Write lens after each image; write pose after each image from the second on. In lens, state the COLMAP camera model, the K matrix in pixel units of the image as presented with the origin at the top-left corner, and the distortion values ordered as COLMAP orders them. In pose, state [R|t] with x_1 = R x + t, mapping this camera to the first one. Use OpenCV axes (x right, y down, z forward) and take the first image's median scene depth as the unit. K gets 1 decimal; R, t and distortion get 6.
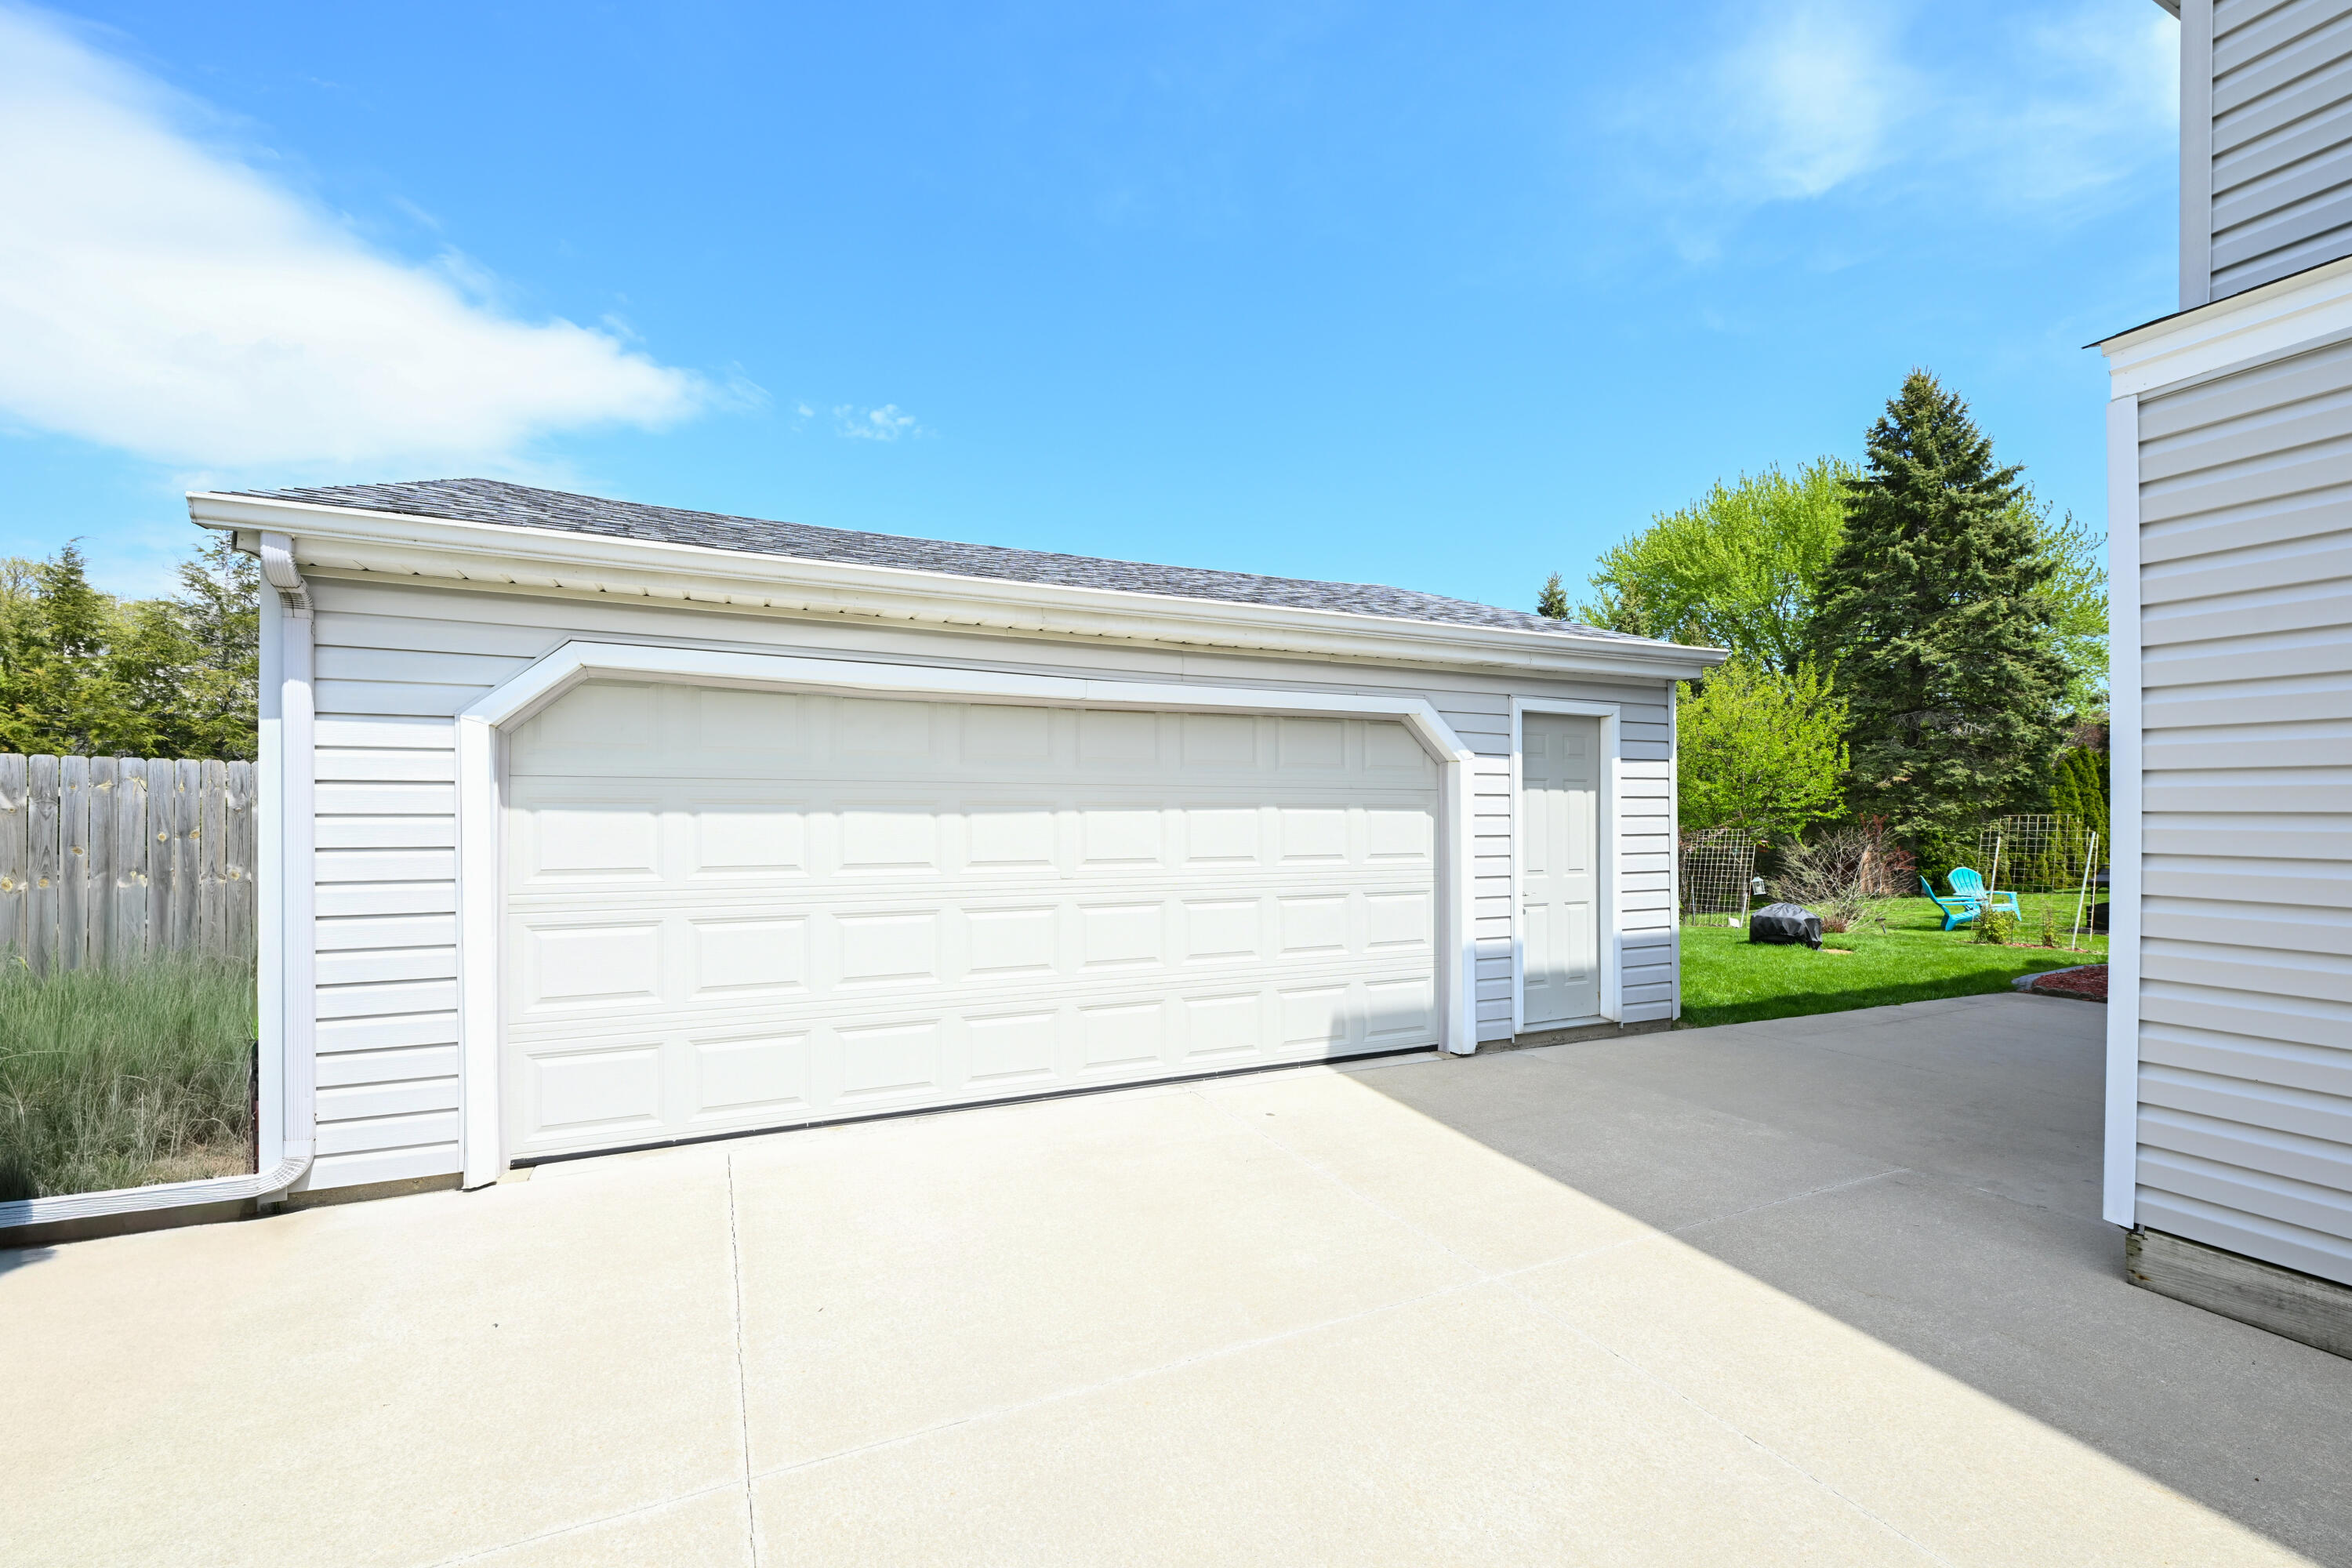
lens RADIAL K [[973.9, 0, 1172.6], [0, 973.9, 823.3], [0, 0, 1]] dist [-0.002084, -0.000370]
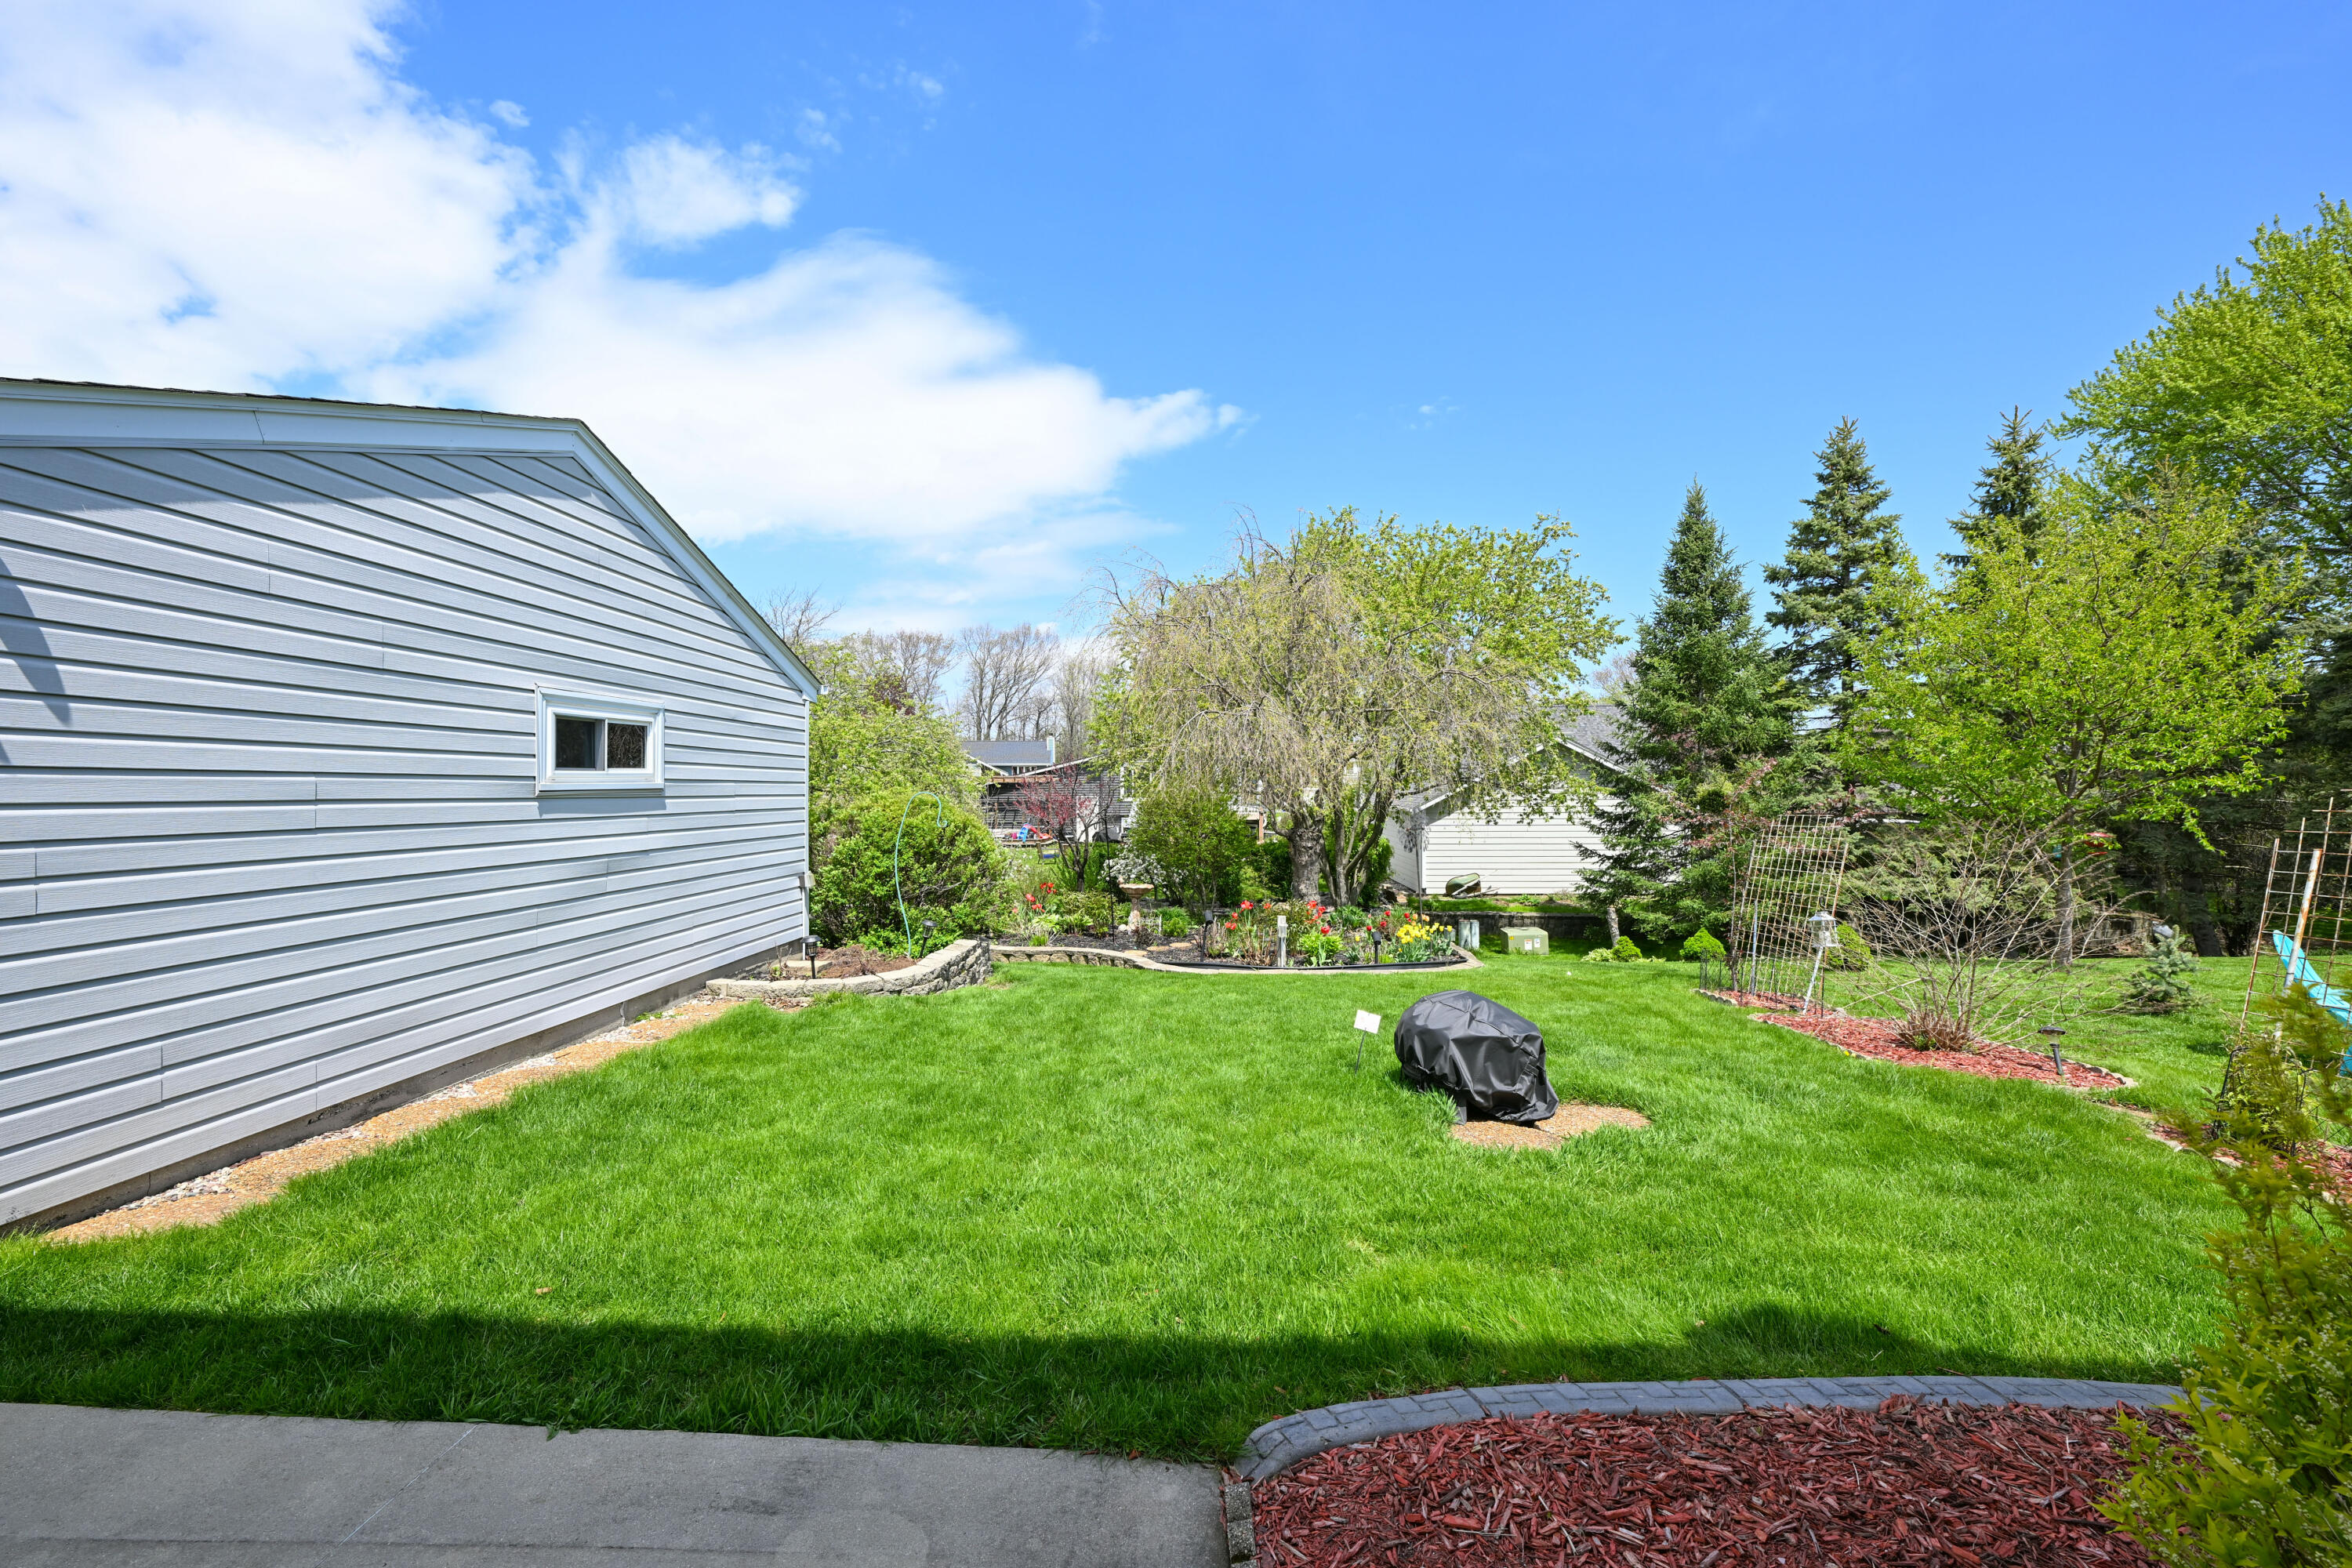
lens RADIAL K [[973.9, 0, 1180.0], [0, 973.9, 787.4], [0, 0, 1]] dist [-0.002084, -0.000370]
pose [[0.893885, -0.012617, -0.448119, 0.241484], [0.005827, 0.999846, -0.016529, -0.001603], [0.448259, 0.012164, 0.893821, 0.189115]]
